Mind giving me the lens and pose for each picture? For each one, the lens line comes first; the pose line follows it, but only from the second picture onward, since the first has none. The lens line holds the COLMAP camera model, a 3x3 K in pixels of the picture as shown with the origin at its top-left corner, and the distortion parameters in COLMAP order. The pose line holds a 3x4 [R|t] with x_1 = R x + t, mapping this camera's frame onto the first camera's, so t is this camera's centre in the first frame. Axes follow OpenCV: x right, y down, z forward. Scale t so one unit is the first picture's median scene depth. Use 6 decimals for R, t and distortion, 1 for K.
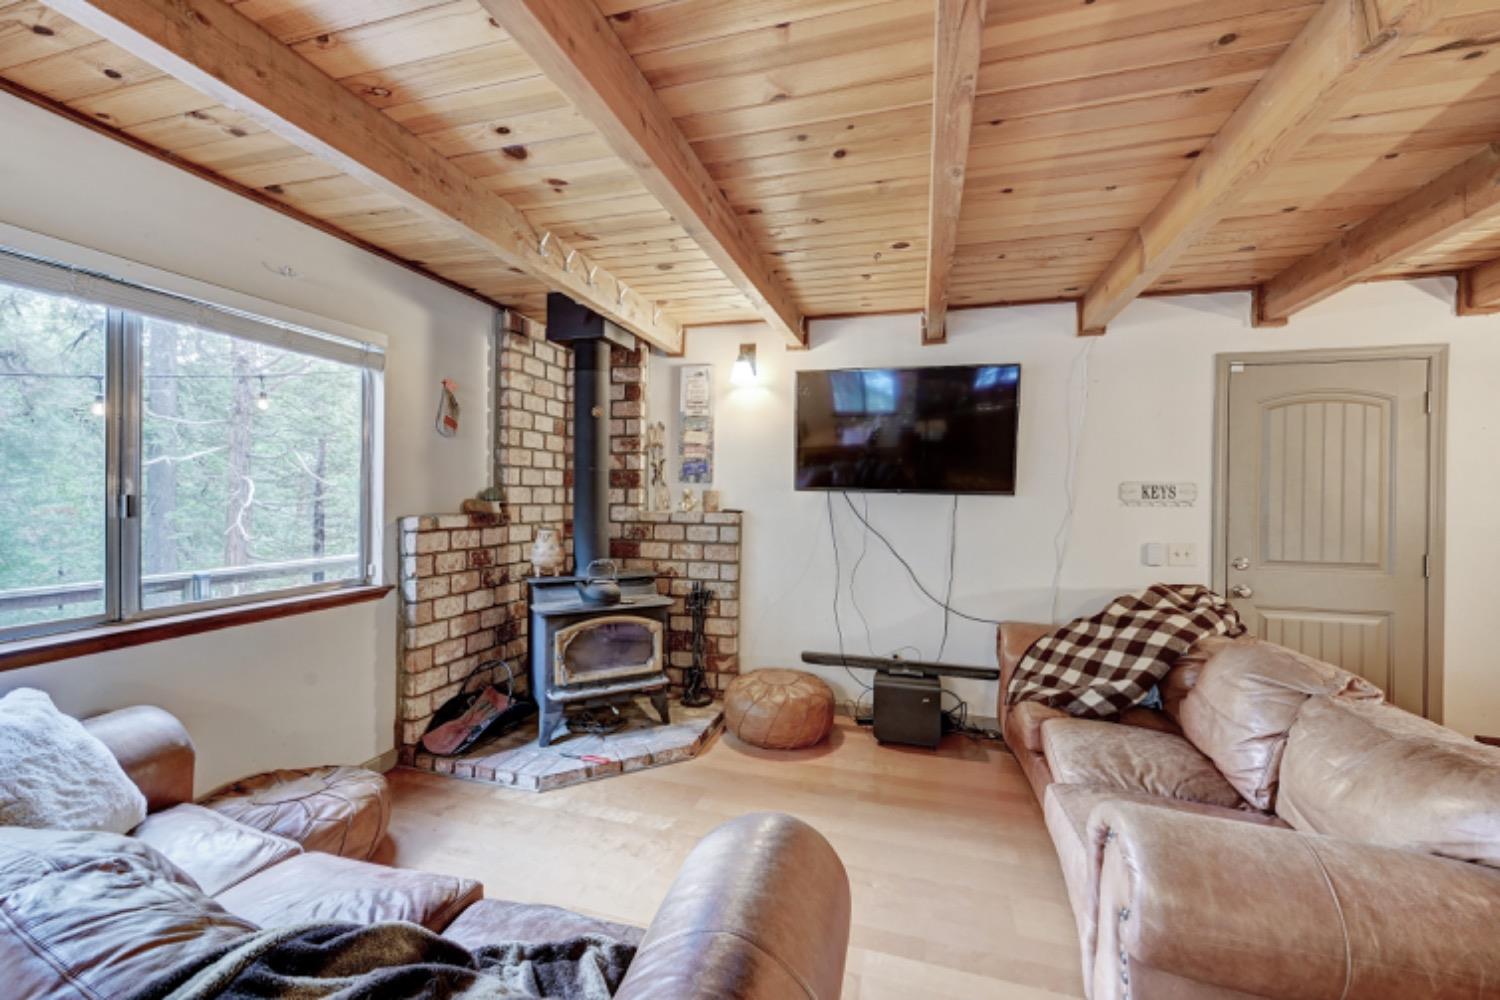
lens RADIAL K [[589.2, 0, 750.3], [0, 589.2, 496.0], [0, 0, 1]] dist [-0.002792, -0.000205]
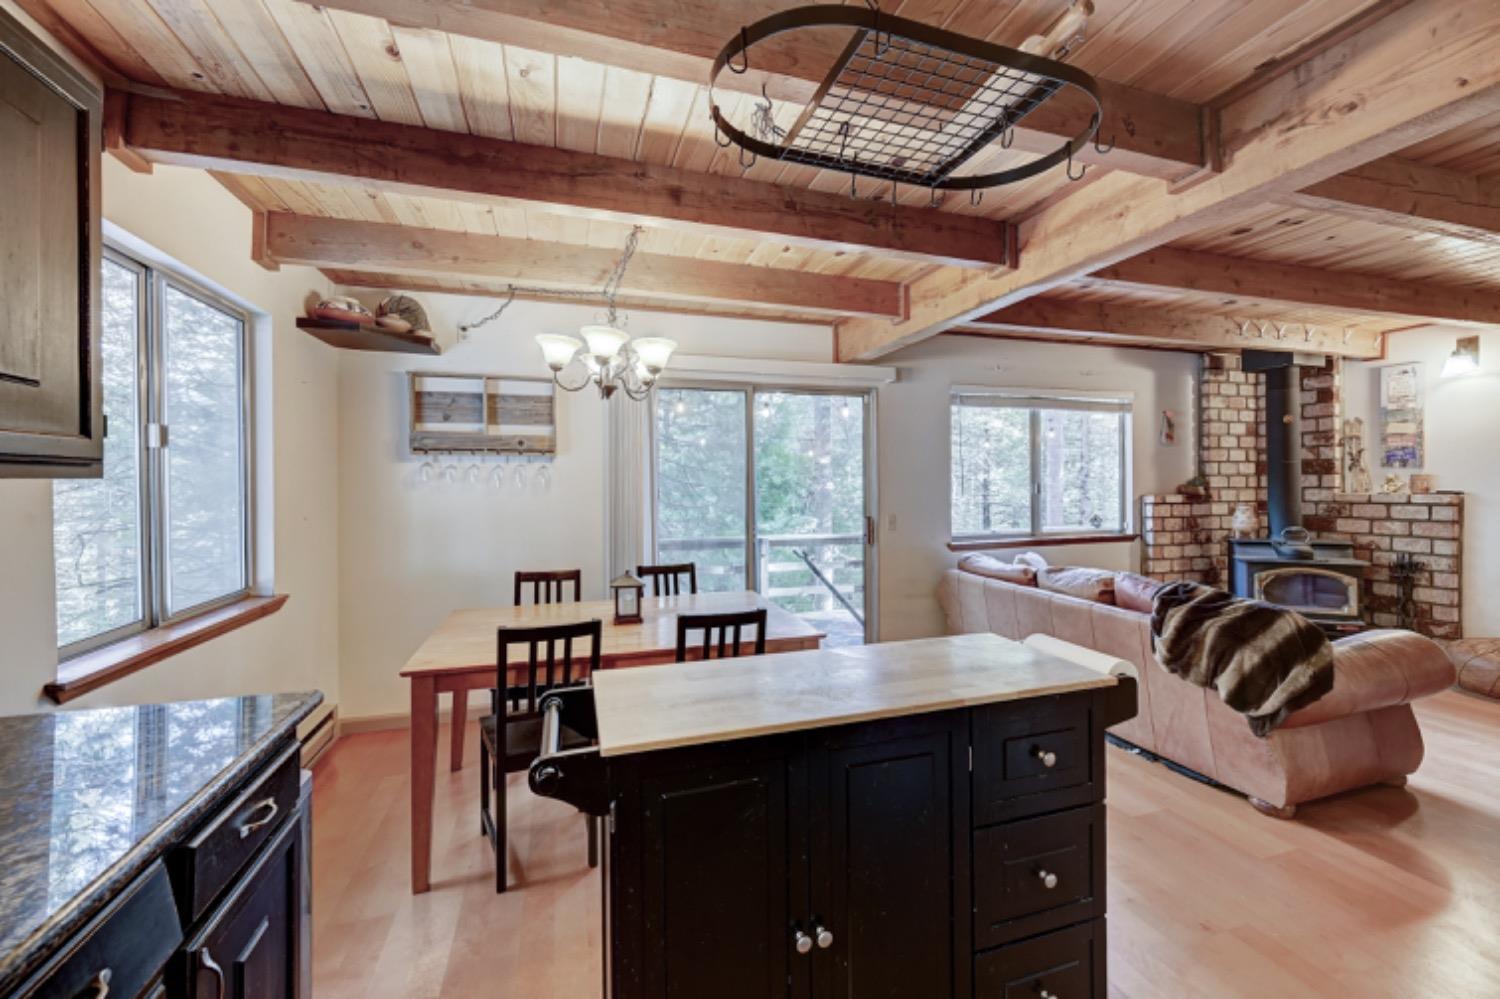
lens RADIAL K [[601.9, 0, 742.8], [0, 601.9, 484.0], [0, 0, 1]] dist [-0.008823, 0.000412]
pose [[0.546216, -0.015950, -0.837493, 0.183387], [0.012021, 0.999865, -0.011202, 0.006357], [0.837558, -0.003949, 0.546334, -0.723237]]
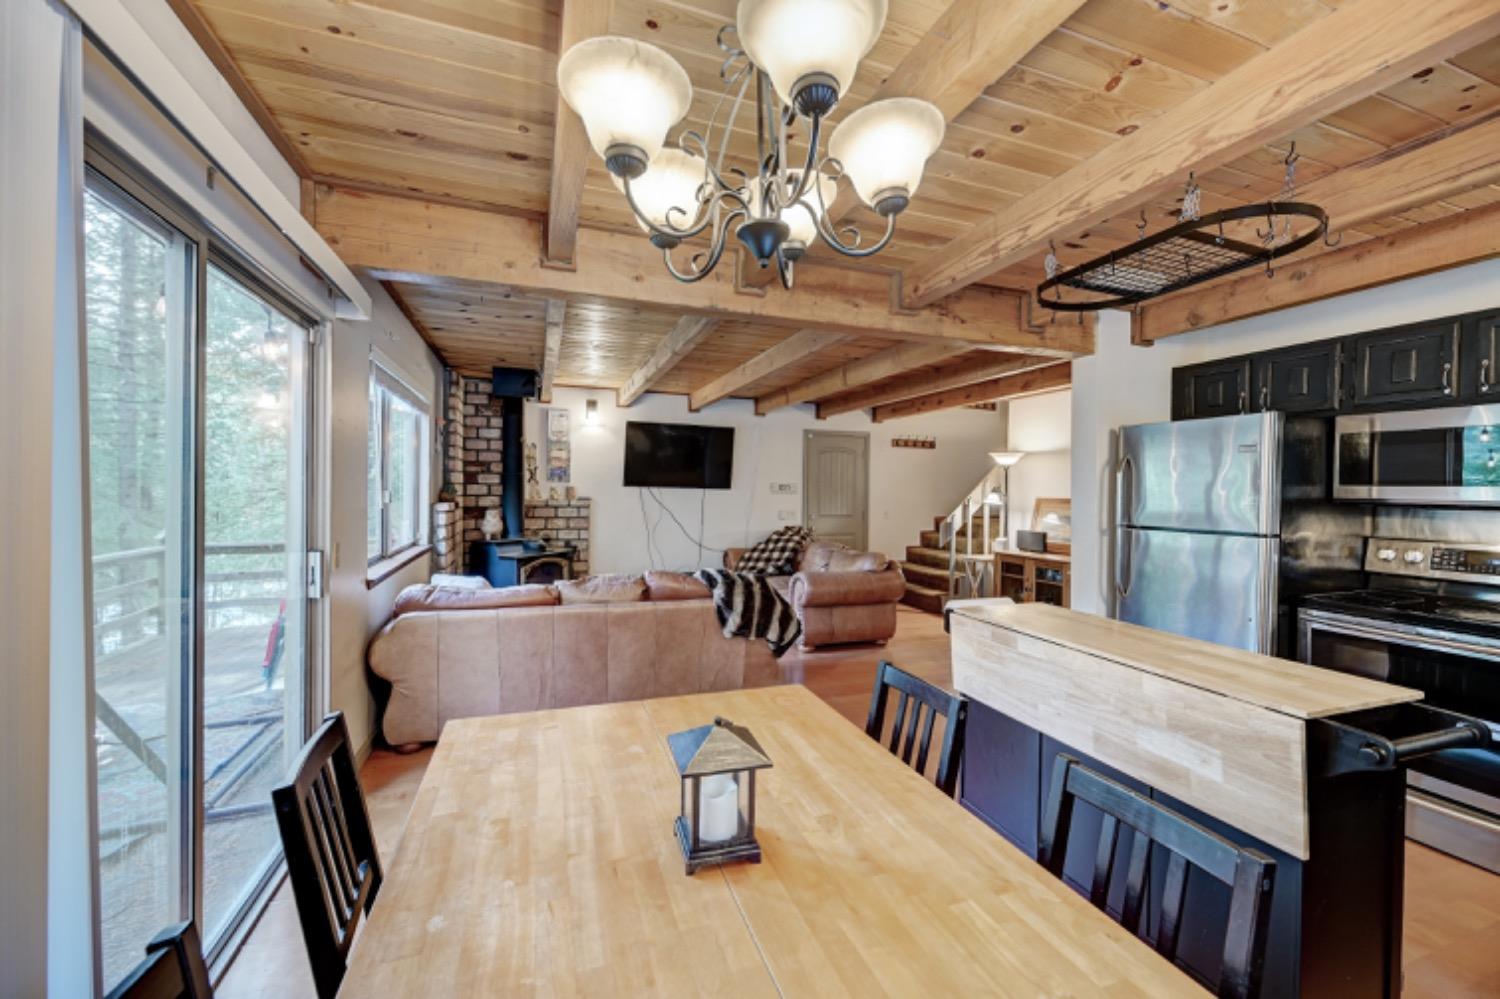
lens RADIAL K [[589.2, 0, 750.3], [0, 589.2, 495.5], [0, 0, 1]] dist [-0.002792, -0.000205]
pose [[0.807380, -0.009157, 0.589960, -0.657992], [0.000692, 0.999894, 0.014573, -0.007816], [-0.590031, -0.011358, 0.807301, -0.663757]]
